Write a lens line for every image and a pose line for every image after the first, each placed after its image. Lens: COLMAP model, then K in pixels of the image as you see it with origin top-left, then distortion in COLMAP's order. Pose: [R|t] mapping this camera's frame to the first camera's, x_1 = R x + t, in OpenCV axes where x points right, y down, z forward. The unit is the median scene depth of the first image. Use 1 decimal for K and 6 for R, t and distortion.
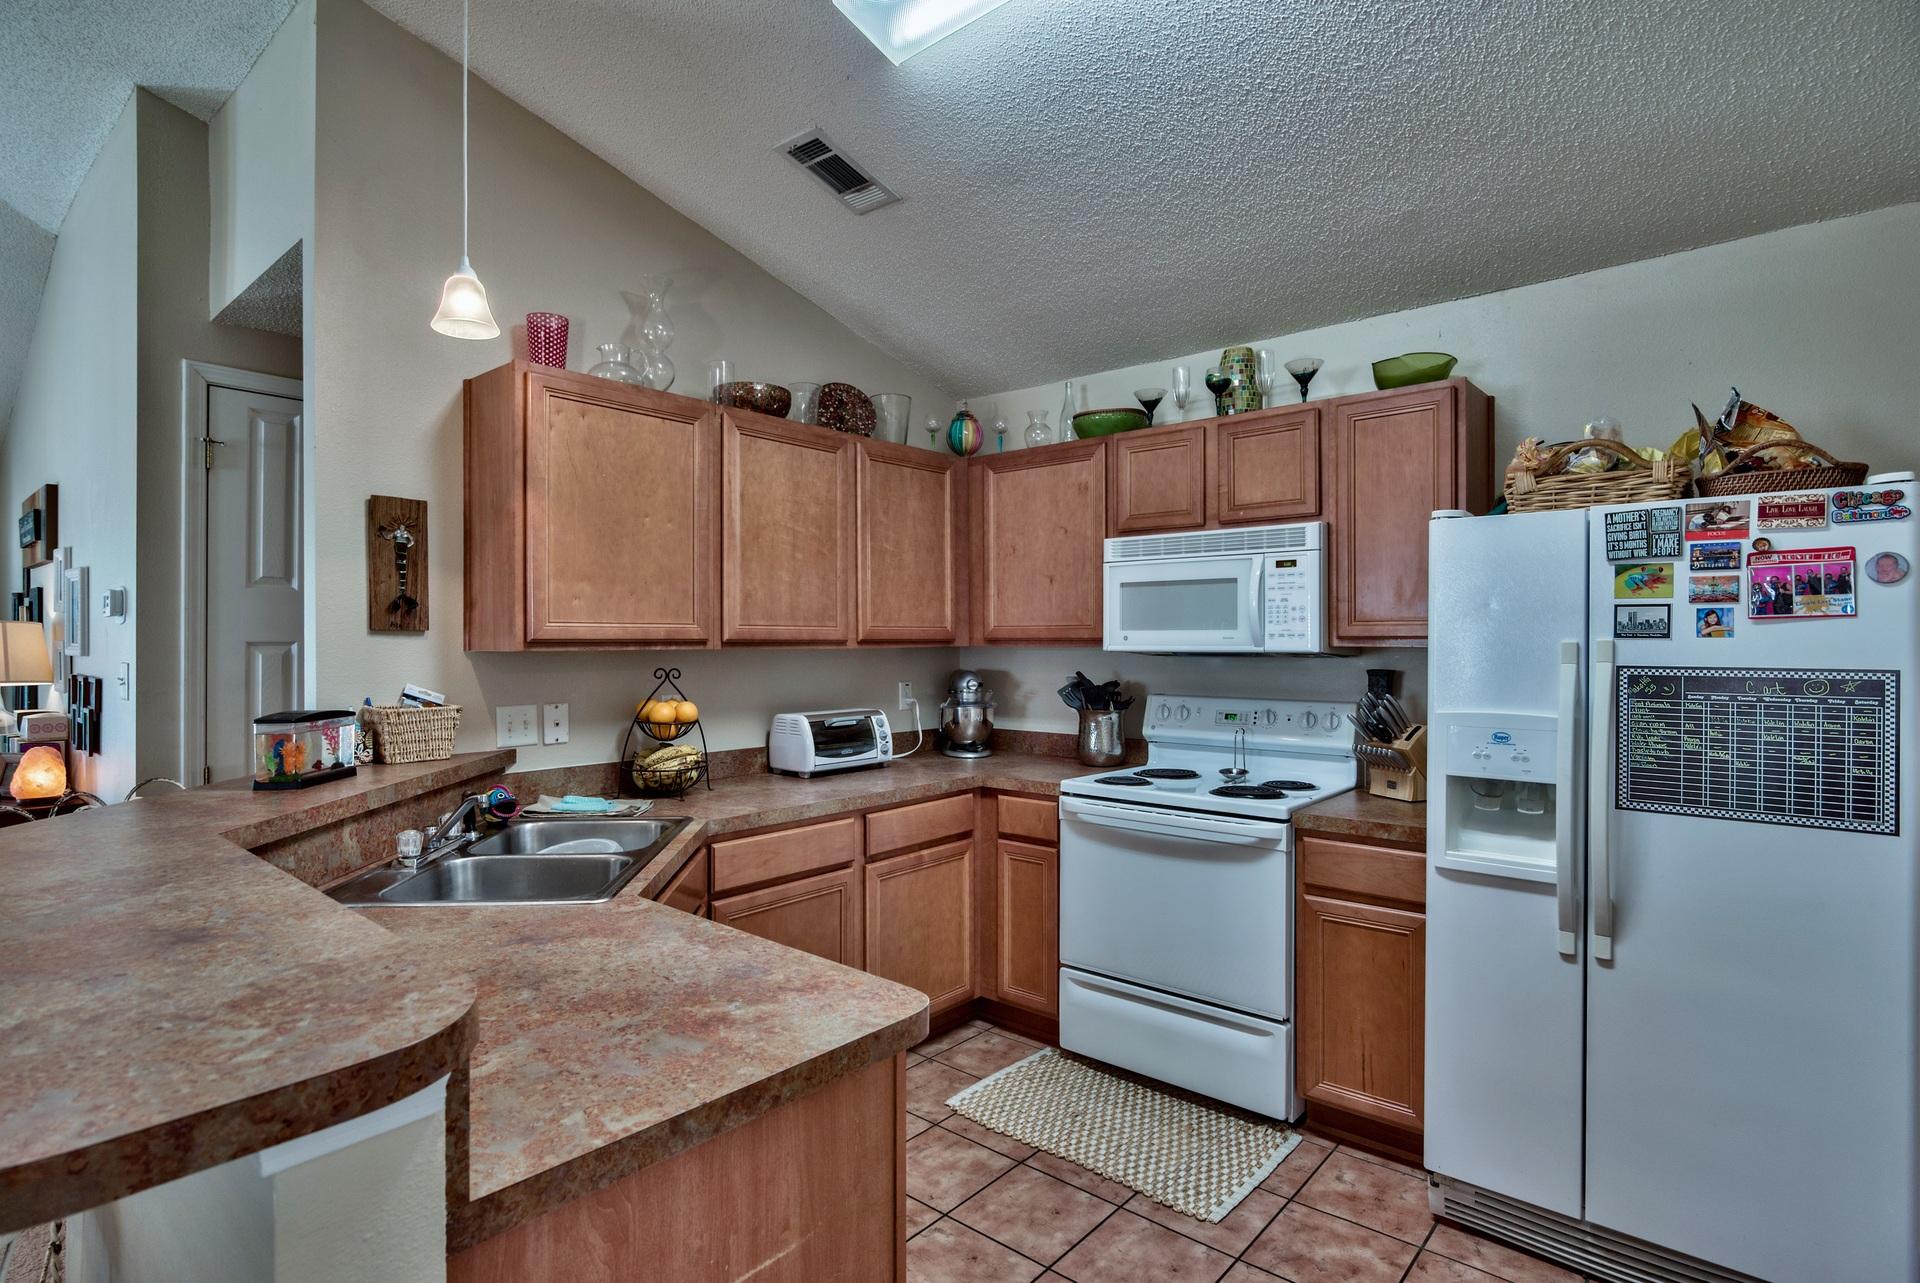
lens RADIAL K [[966.2, 0, 993.1], [0, 966.2, 645.3], [0, 0, 1]] dist [-0.002668, -0.000643]
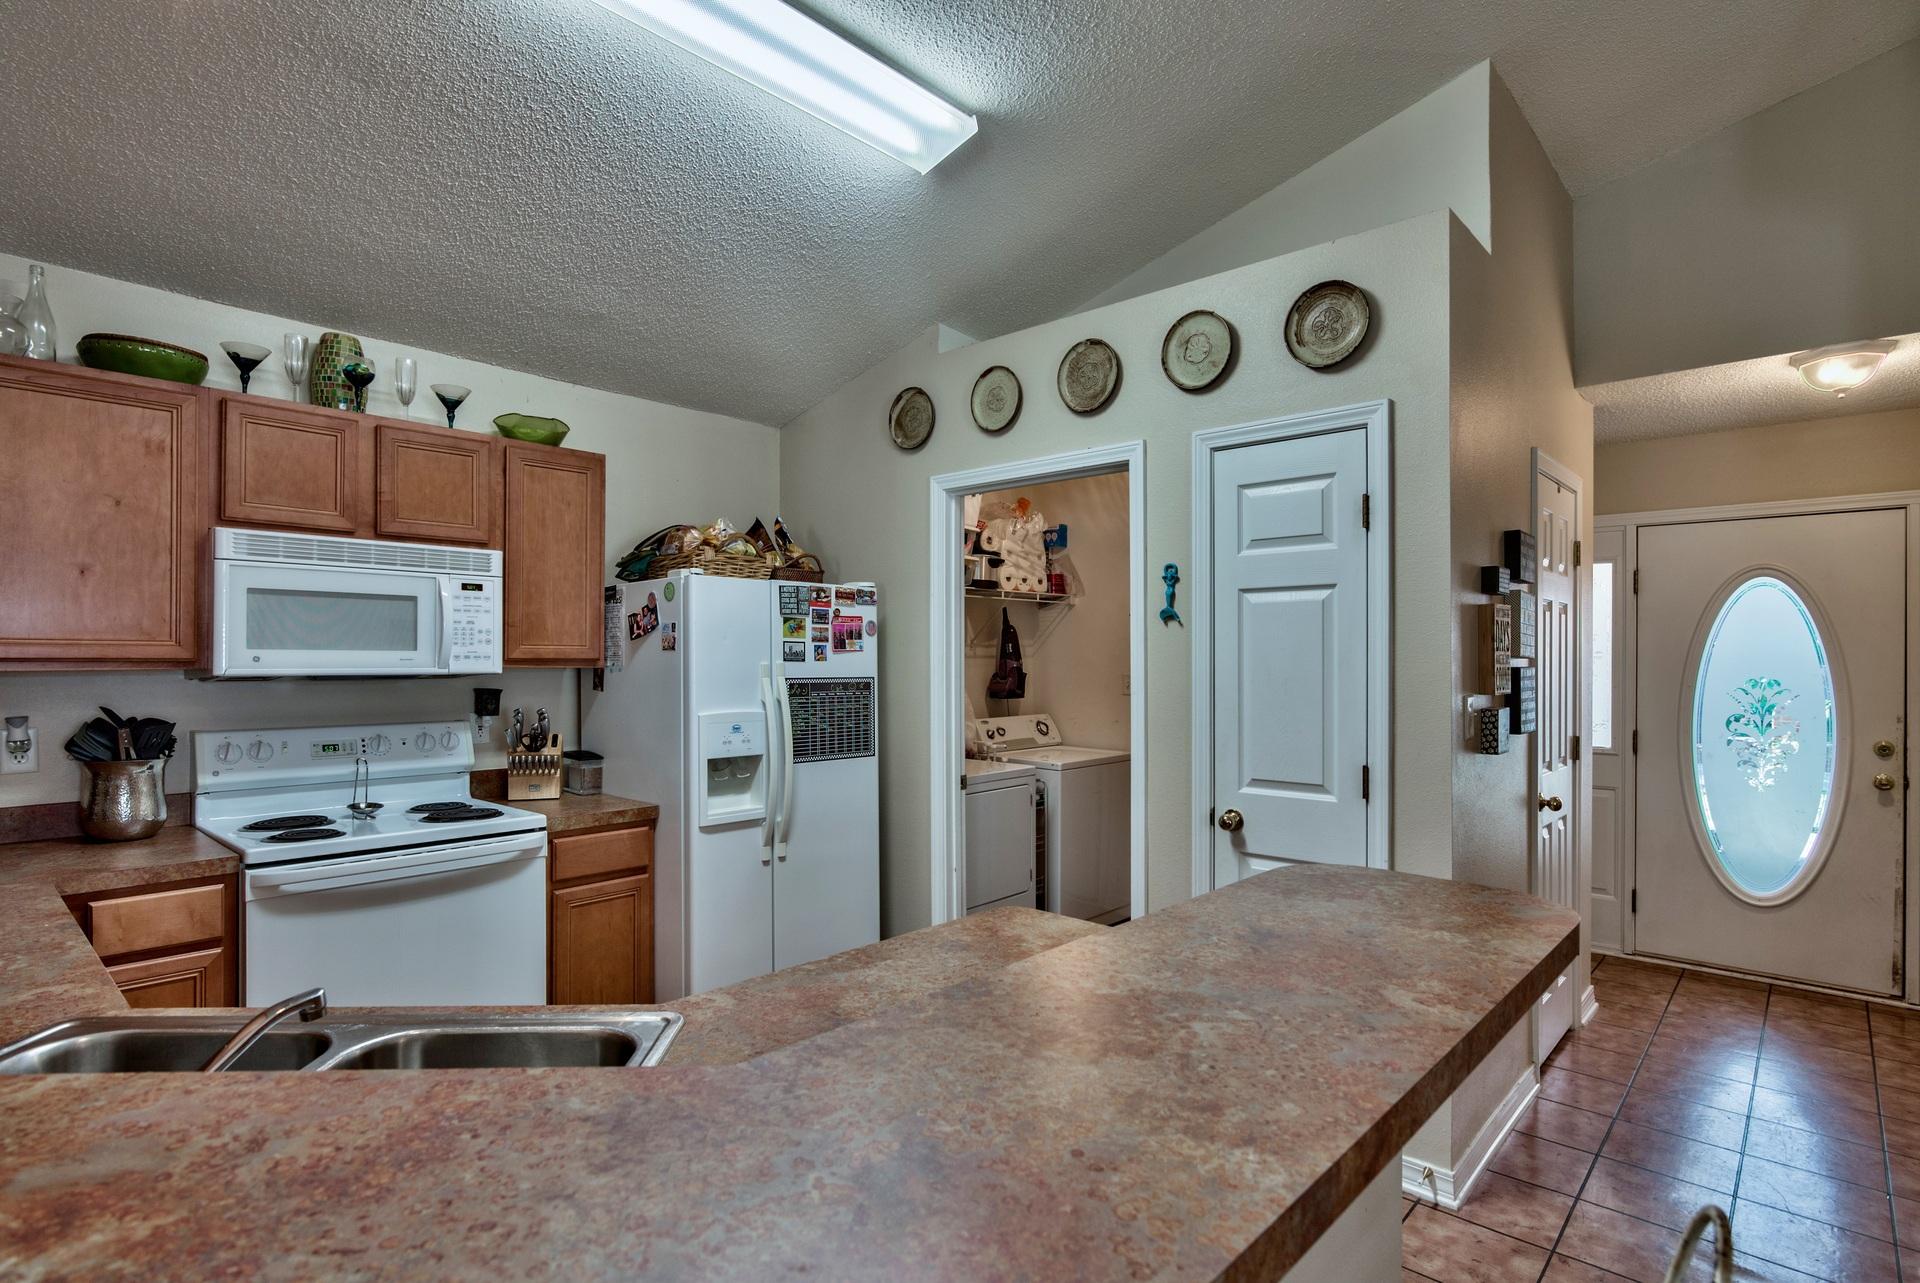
lens RADIAL K [[966.2, 0, 946.9], [0, 966.2, 649.5], [0, 0, 1]] dist [-0.002668, -0.000643]
pose [[0.038523, 0.006582, 0.999236, -0.971659], [-0.001241, 0.999978, -0.006539, -0.016977], [-0.999257, -0.000988, 0.038531, 0.636672]]
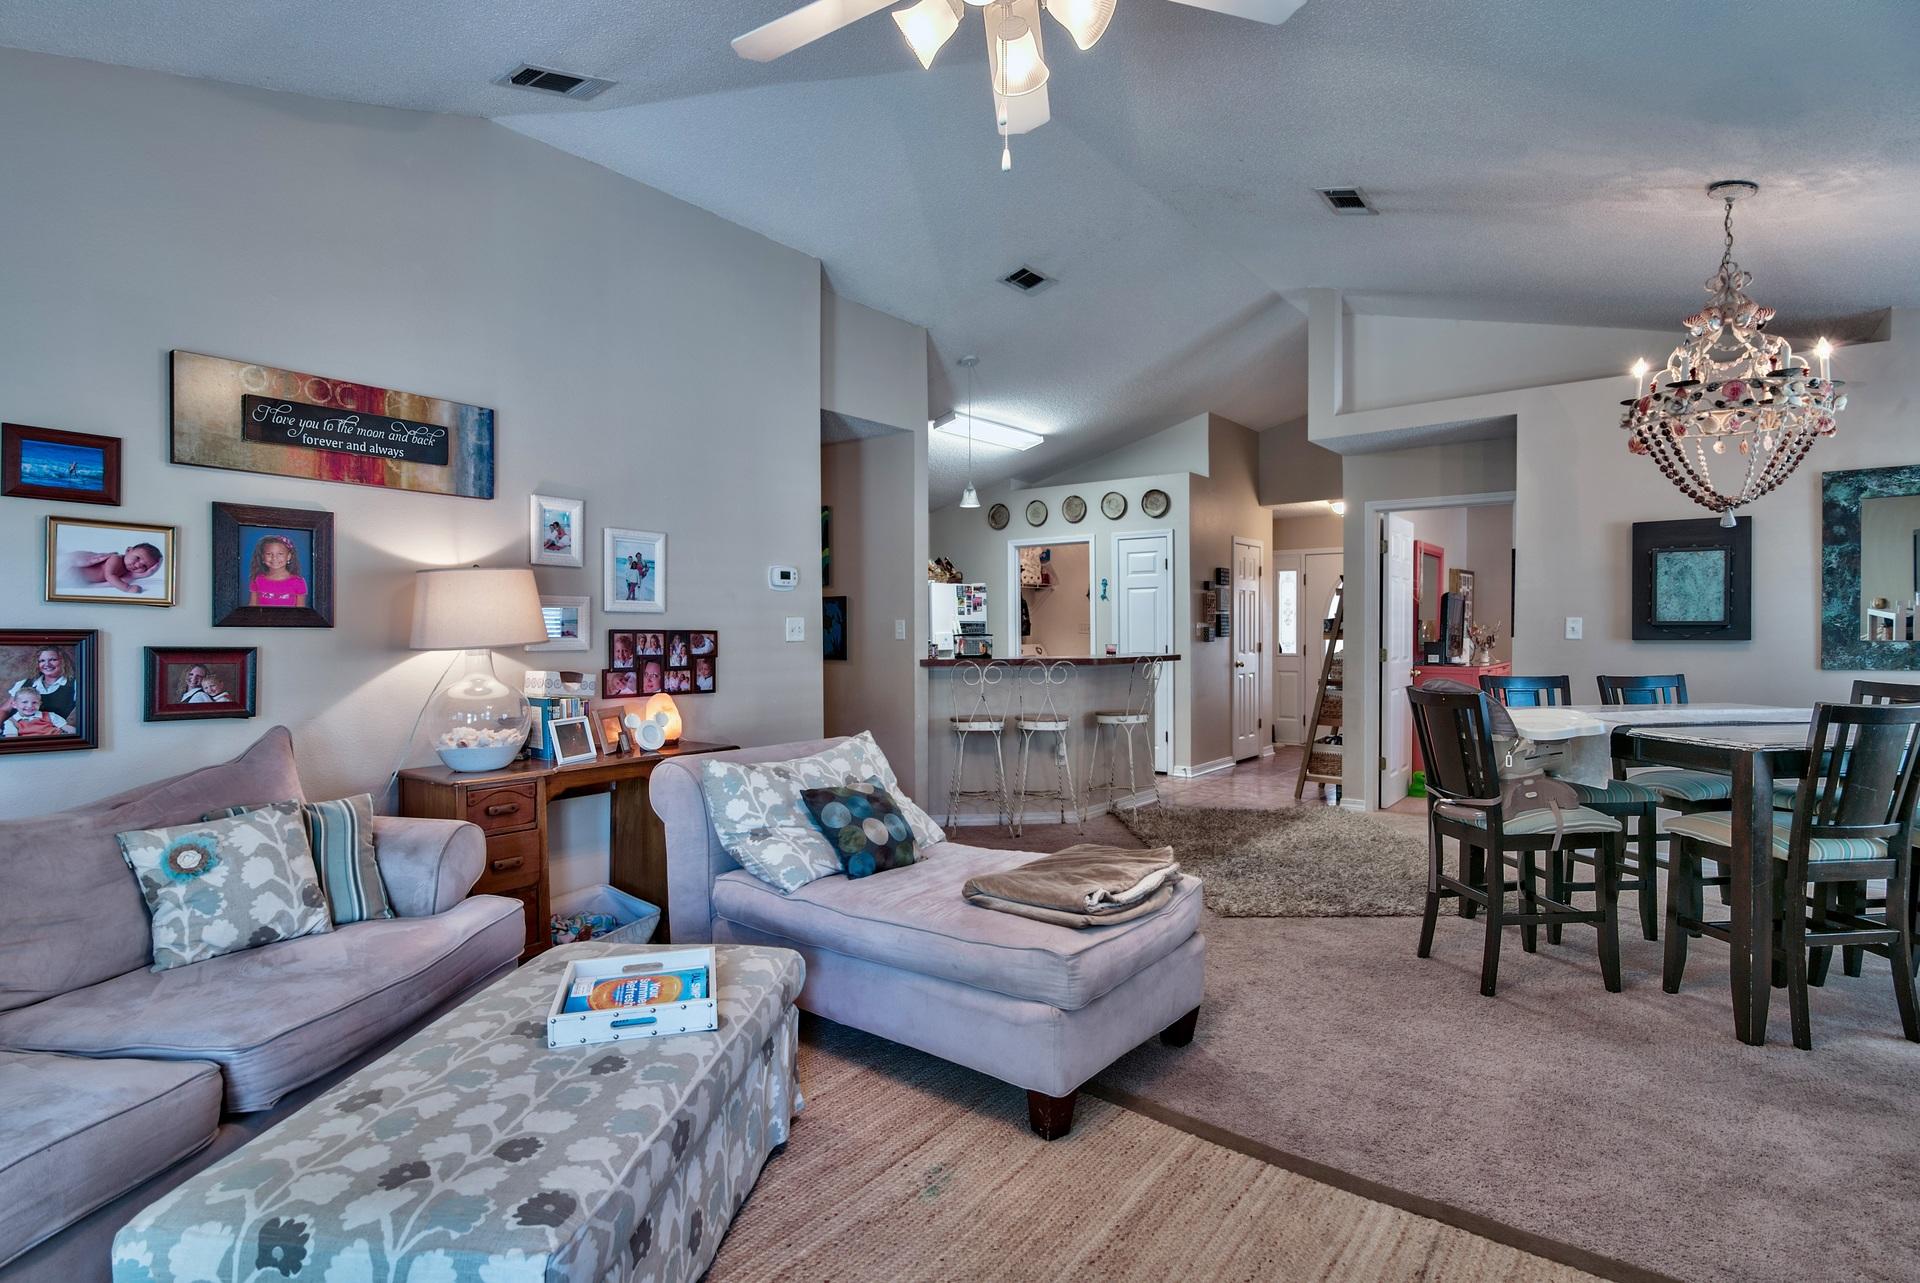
lens RADIAL K [[966.2, 0, 951.3], [0, 966.2, 645.7], [0, 0, 1]] dist [-0.002668, -0.000643]
pose [[-0.043312, -0.018916, 0.998882, -3.567156], [0.006197, 0.999796, 0.019202, 0.045994], [-0.999042, 0.007022, -0.043186, 1.182371]]
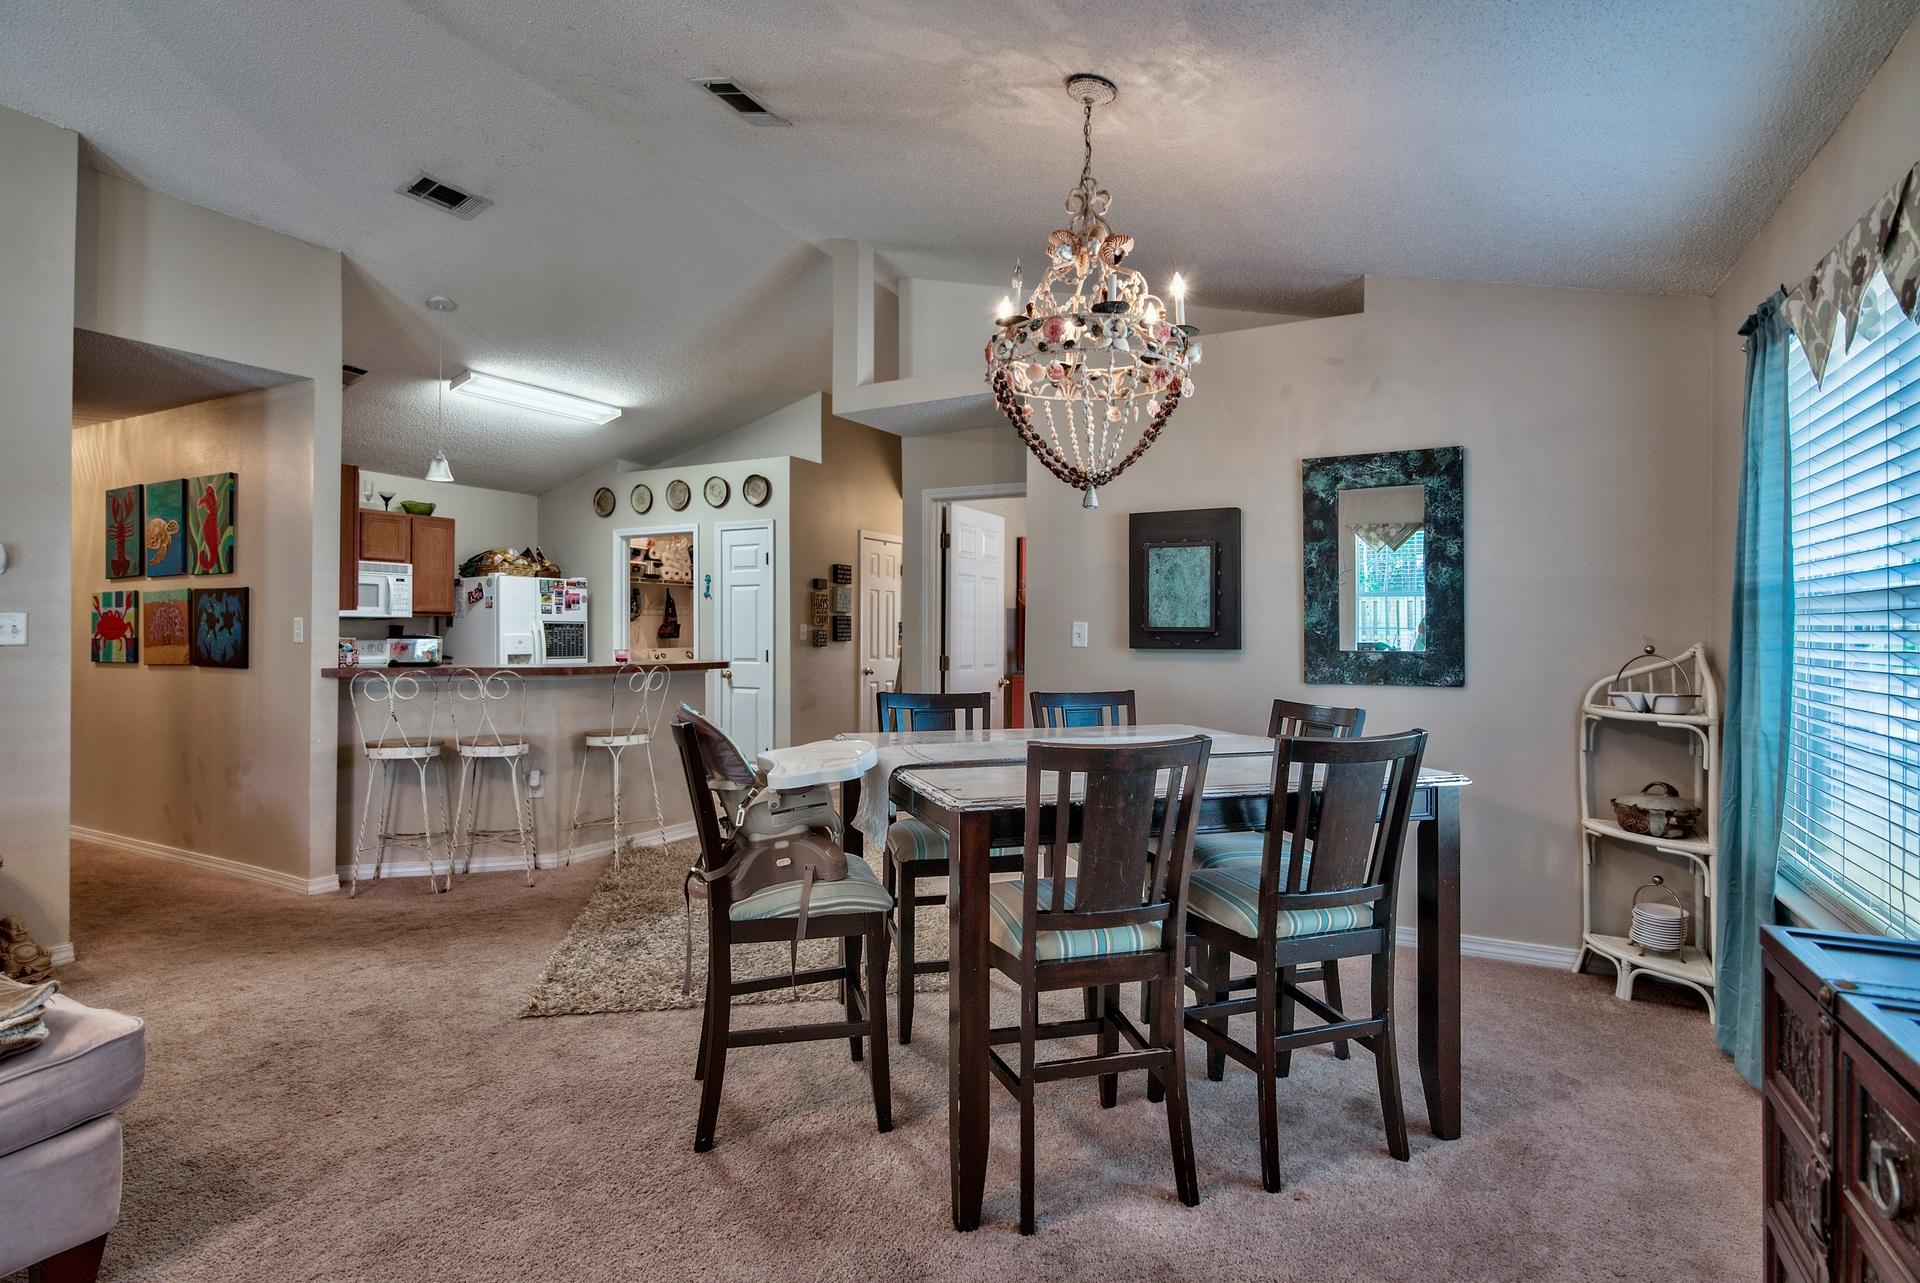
lens RADIAL K [[966.2, 0, 940.4], [0, 966.2, 623.0], [0, 0, 1]] dist [-0.002668, -0.000643]
pose [[-0.202645, 0.005259, 0.979238, -3.215171], [-0.001519, 0.999983, -0.005685, 0.046162], [-0.979251, -0.002639, -0.202634, 0.241363]]
